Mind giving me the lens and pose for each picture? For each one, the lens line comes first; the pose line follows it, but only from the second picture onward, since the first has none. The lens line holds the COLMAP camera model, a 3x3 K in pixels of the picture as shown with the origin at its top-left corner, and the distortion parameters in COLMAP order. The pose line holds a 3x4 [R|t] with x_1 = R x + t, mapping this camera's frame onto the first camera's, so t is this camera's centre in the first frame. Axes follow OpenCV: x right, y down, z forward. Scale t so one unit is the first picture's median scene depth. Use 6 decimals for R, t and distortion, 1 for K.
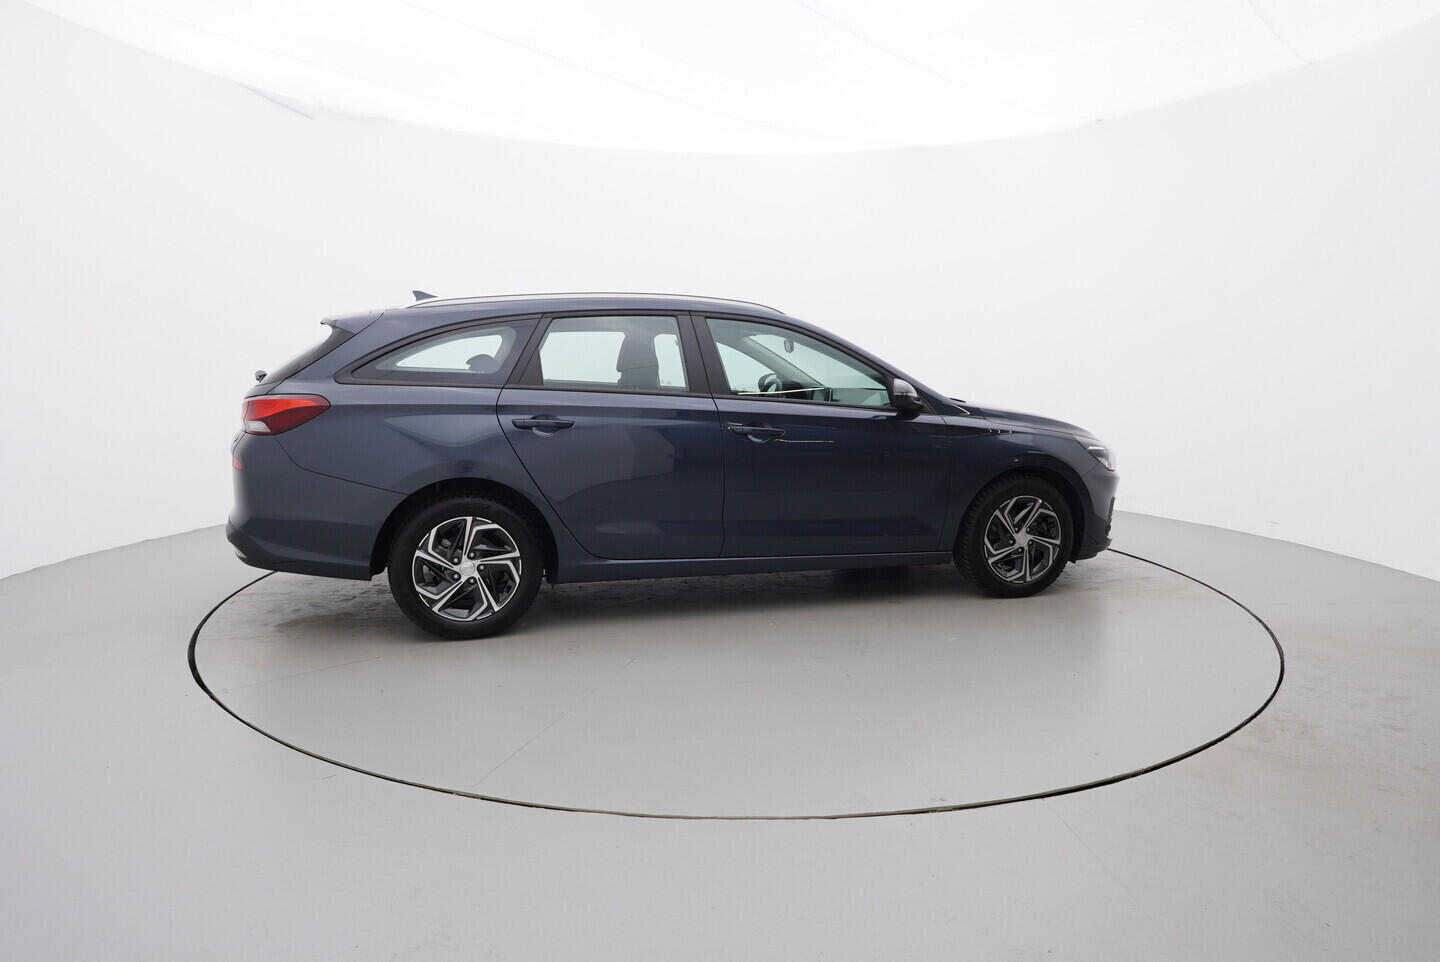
lens RADIAL K [[895.0, 0, 721.8], [0, 895.0, 490.4], [0, 0, 1]] dist [0.035643, 0.000460]
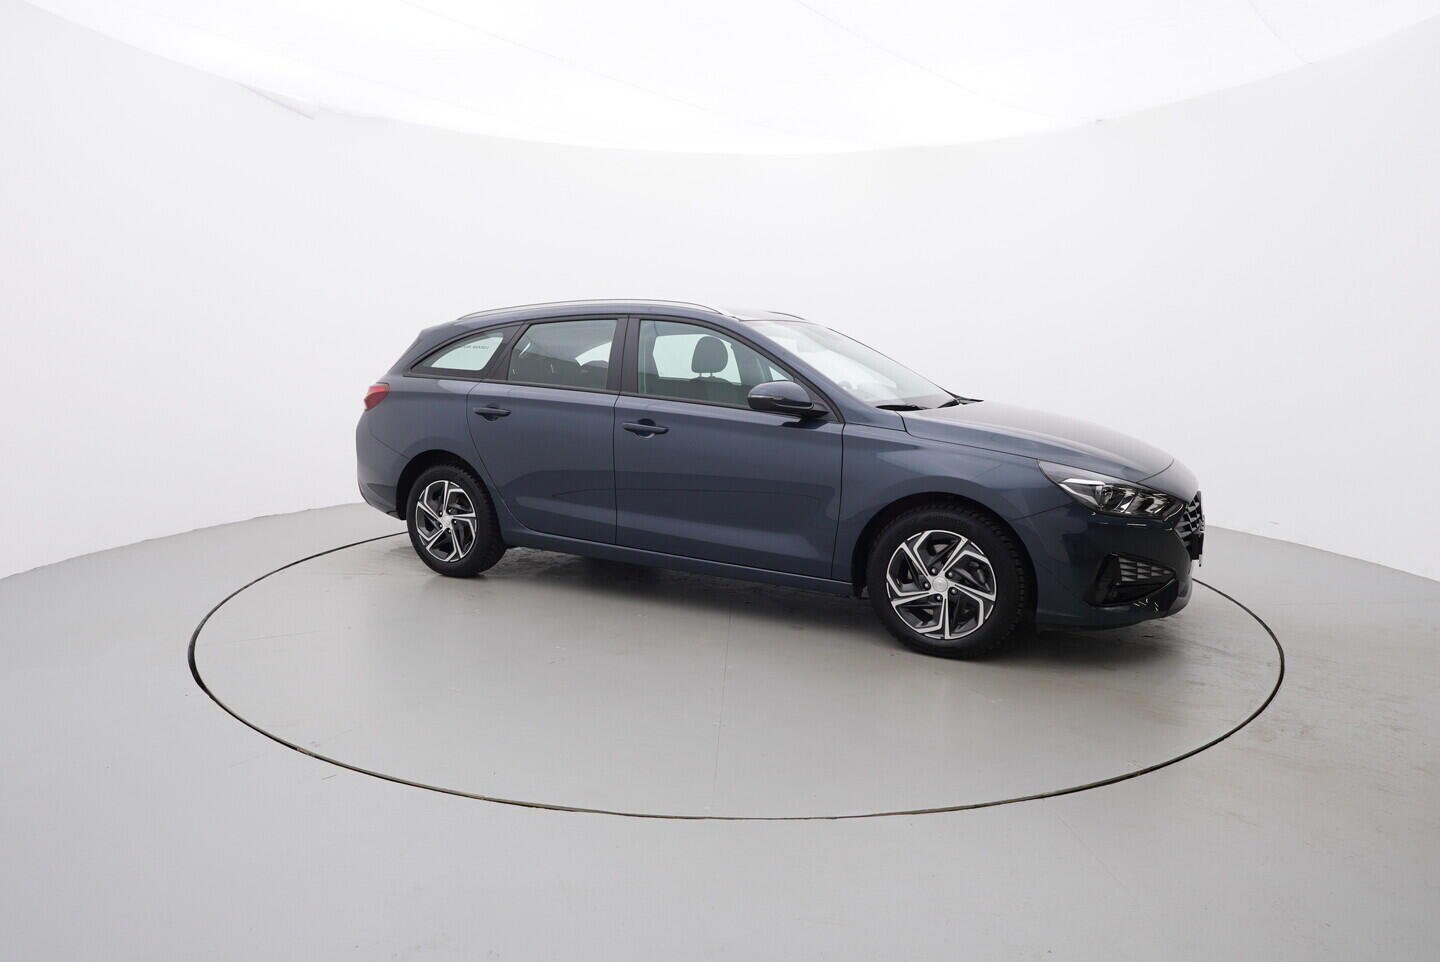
lens RADIAL K [[895.0, 0, 755.3], [0, 895.0, 489.1], [0, 0, 1]] dist [0.035643, 0.000460]
pose [[0.720424, 0.100595, -0.686199, 0.829966], [-0.104163, 0.993896, 0.036345, -0.046481], [0.685667, 0.045293, 0.726505, 0.332445]]
